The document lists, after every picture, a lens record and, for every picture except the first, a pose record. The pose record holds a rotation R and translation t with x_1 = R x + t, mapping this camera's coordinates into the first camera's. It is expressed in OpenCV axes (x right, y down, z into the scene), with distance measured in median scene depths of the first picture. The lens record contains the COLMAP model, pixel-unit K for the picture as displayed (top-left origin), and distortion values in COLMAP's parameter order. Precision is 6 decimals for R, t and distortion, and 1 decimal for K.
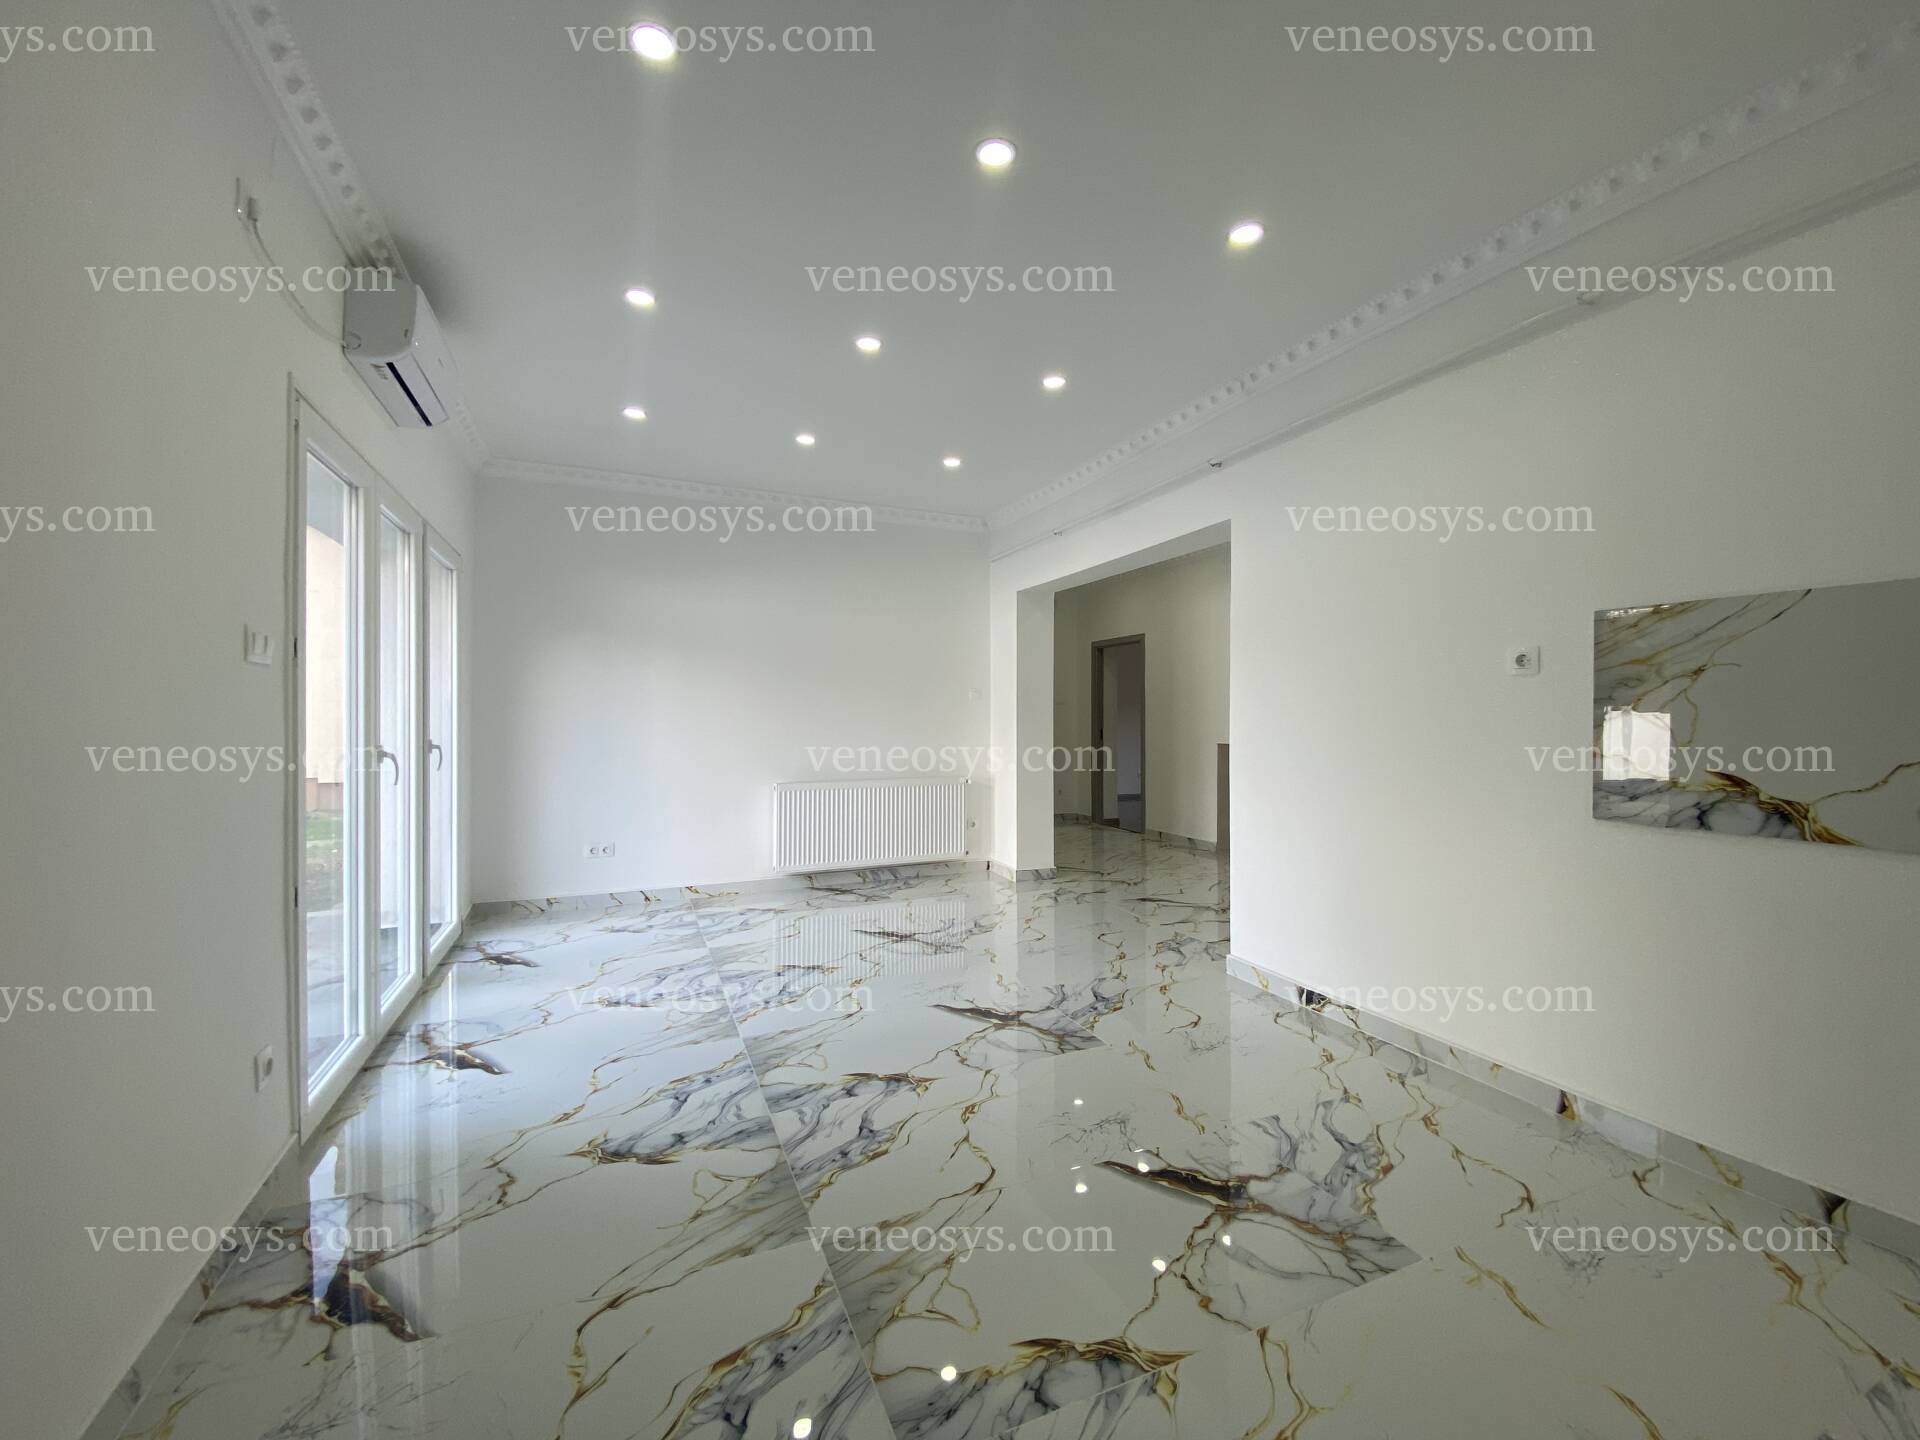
lens RADIAL K [[771.6, 0, 954.5], [0, 771.6, 716.8], [0, 0, 1]] dist [0.006487, -0.007273]
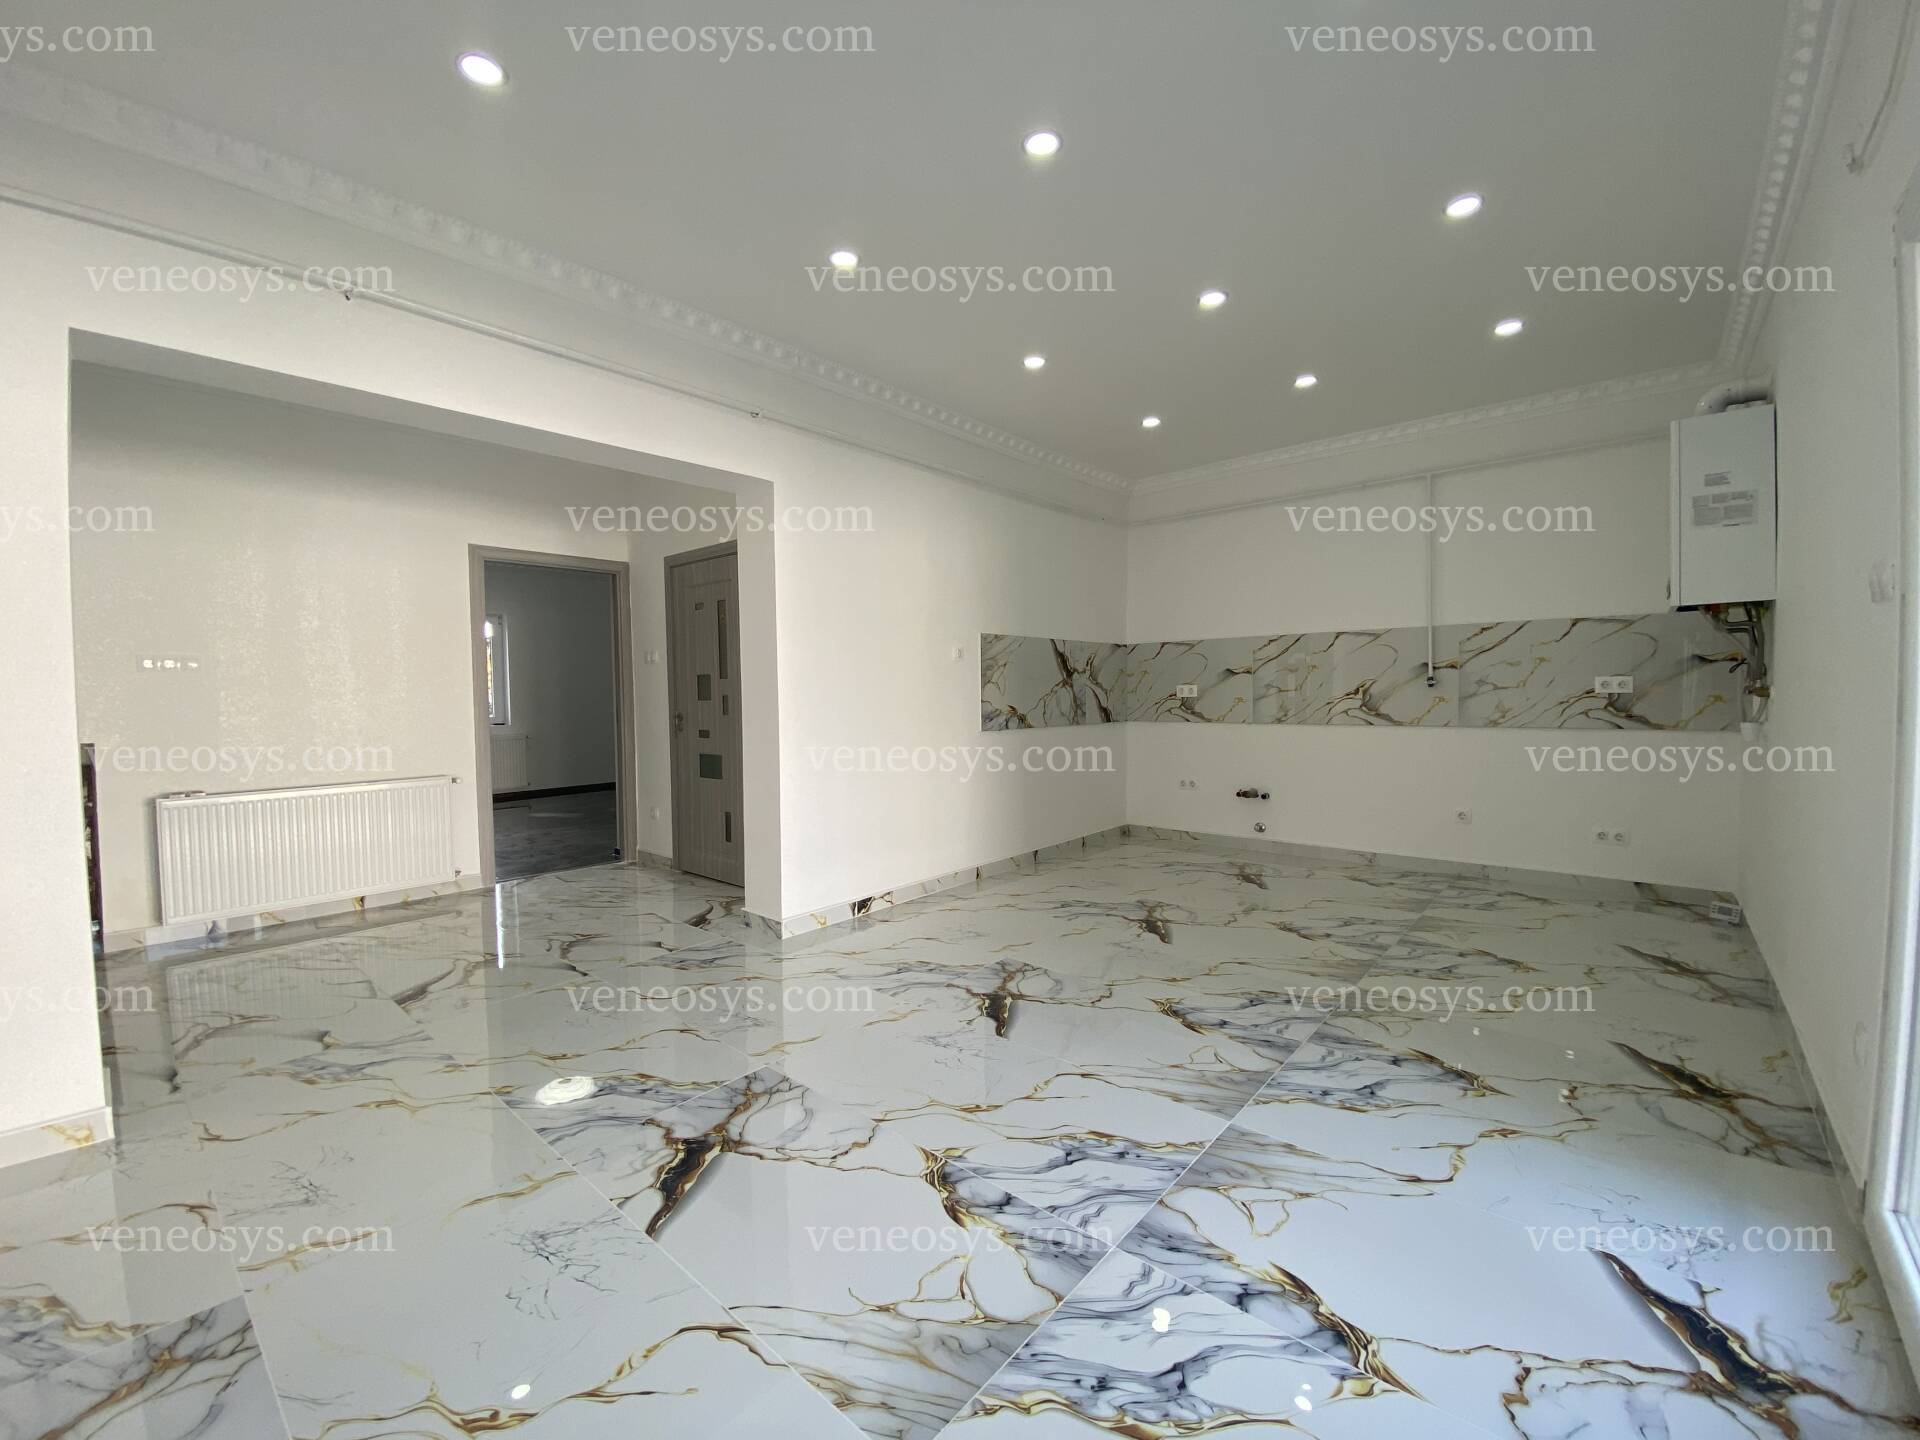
lens RADIAL K [[771.6, 0, 961.8], [0, 771.6, 713.2], [0, 0, 1]] dist [0.006487, -0.007273]
pose [[-0.432910, -0.023082, 0.901141, -0.920103], [0.012618, 0.999419, 0.031661, 0.013910], [-0.901349, 0.025077, -0.432368, 1.744827]]
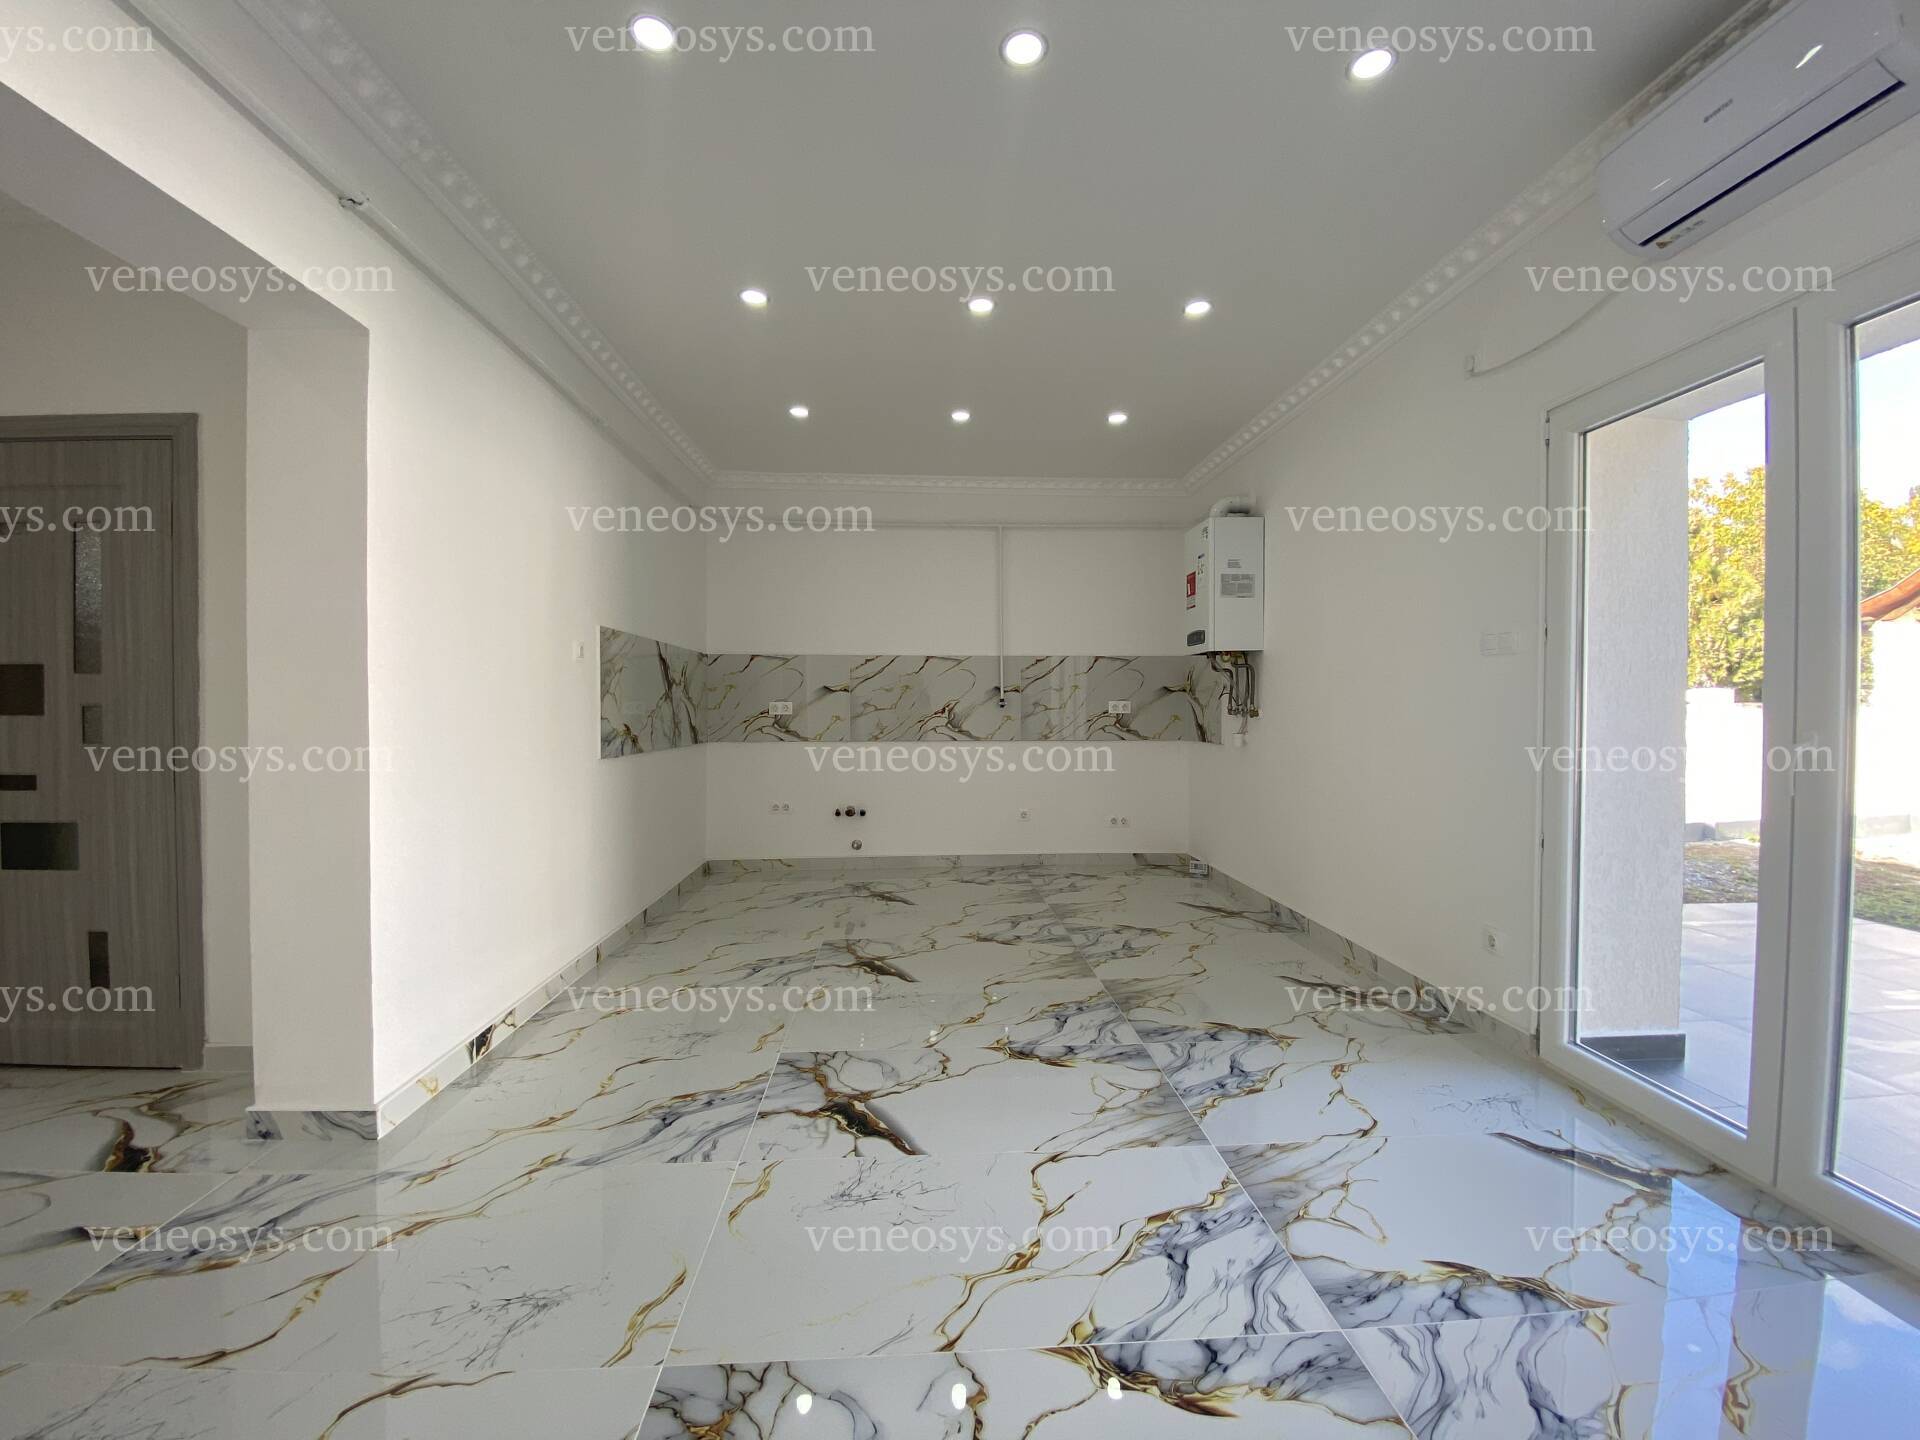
lens RADIAL K [[771.6, 0, 964.6], [0, 771.6, 712.4], [0, 0, 1]] dist [0.006487, -0.007273]
pose [[-0.942772, -0.006912, 0.333366, -0.338755], [-0.003790, 0.999943, 0.010014, 0.017630], [-0.333416, 0.008178, -0.942744, 1.987307]]
